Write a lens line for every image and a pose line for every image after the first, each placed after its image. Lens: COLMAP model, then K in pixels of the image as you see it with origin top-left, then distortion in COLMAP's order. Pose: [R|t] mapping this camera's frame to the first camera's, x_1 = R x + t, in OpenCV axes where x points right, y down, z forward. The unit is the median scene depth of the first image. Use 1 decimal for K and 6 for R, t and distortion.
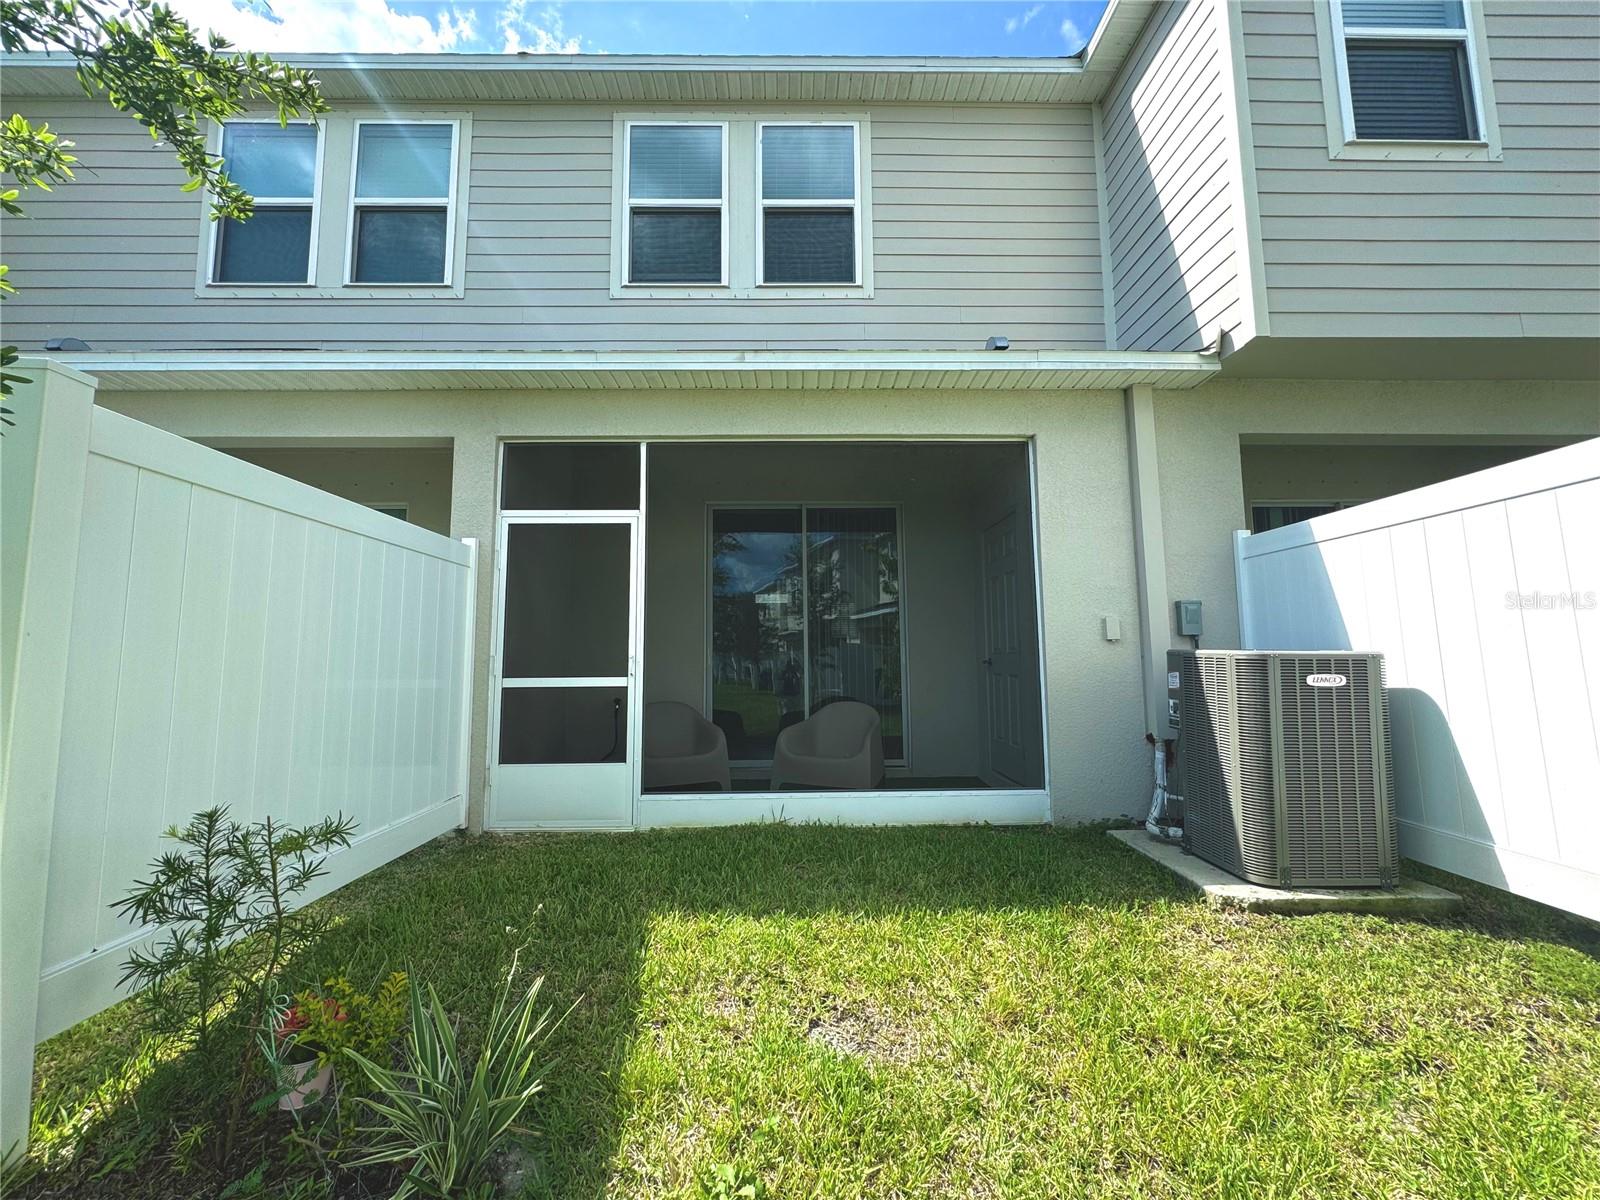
lens RADIAL K [[639.3, 0, 799.7], [0, 639.3, 596.6], [0, 0, 1]] dist [-0.001429, 0.000211]
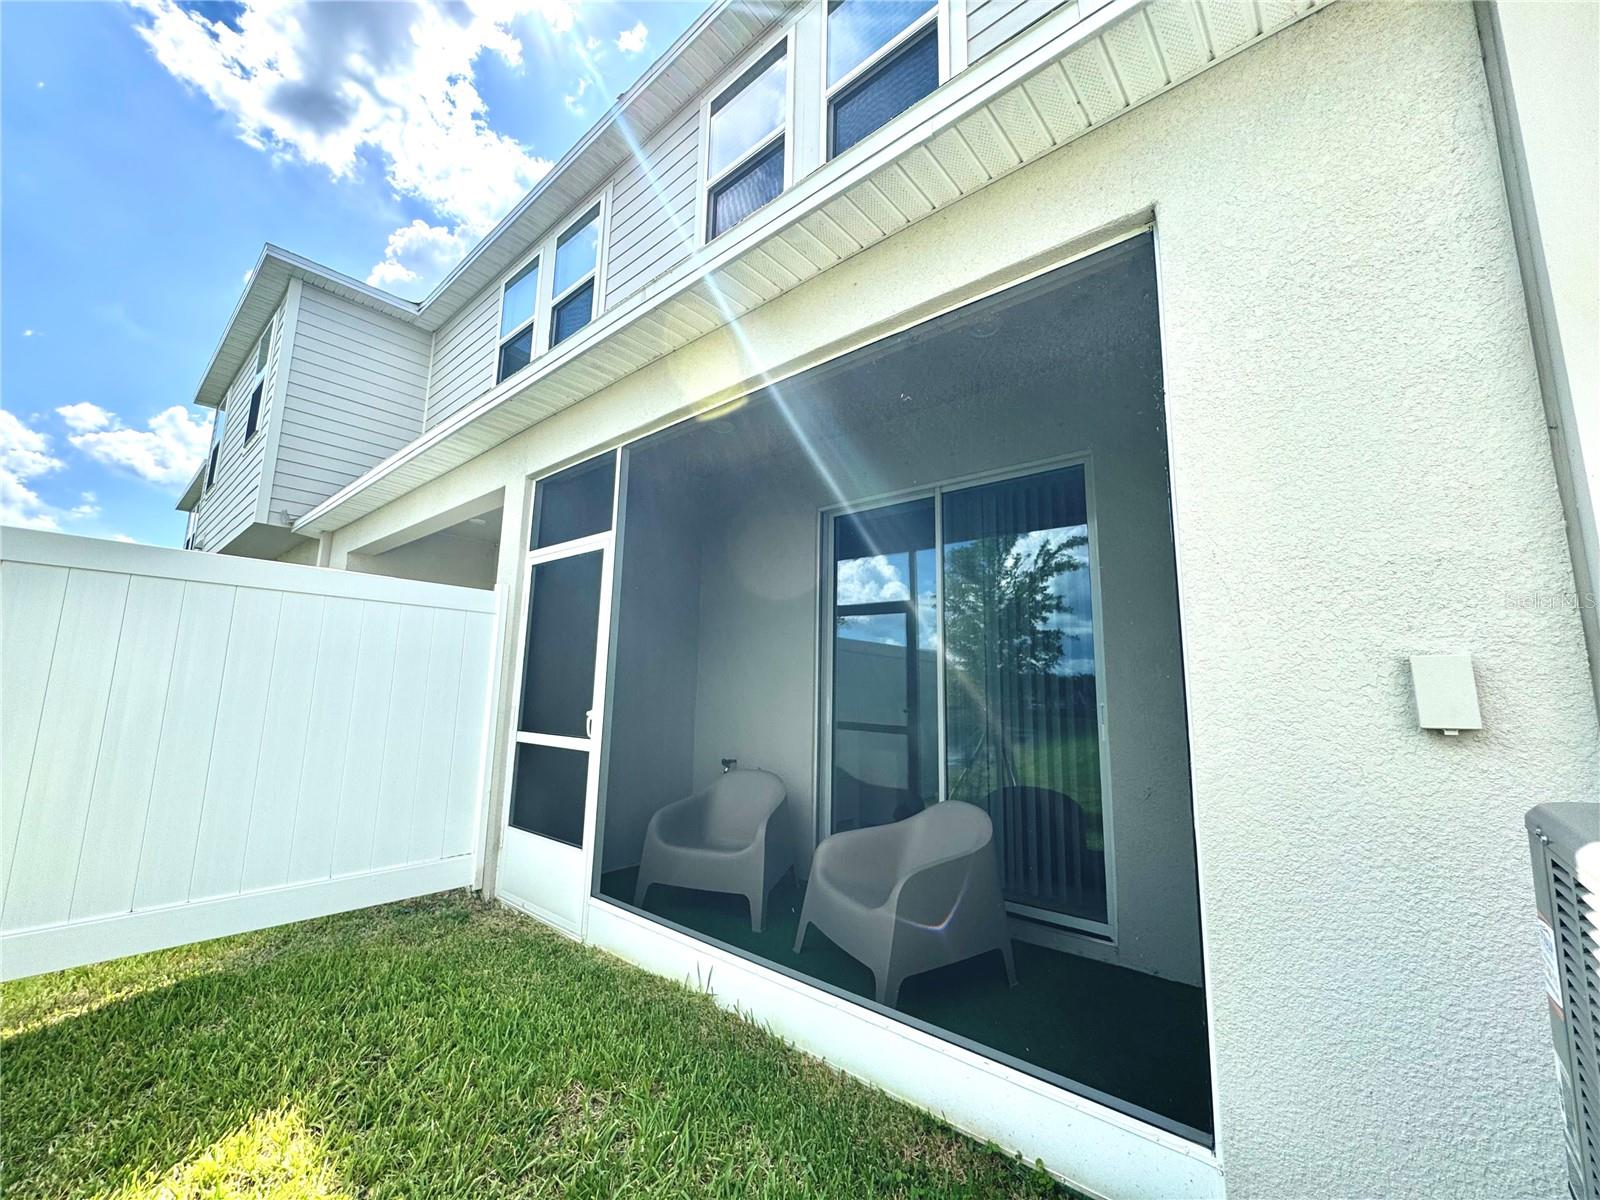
lens RADIAL K [[639.3, 0, 799.7], [0, 639.3, 596.6], [0, 0, 1]] dist [-0.001429, 0.000211]
pose [[0.743196, -0.077067, -0.664621, 0.447868], [0.039120, 0.996650, -0.071824, 0.014588], [0.667930, 0.027379, 0.743721, 0.551720]]
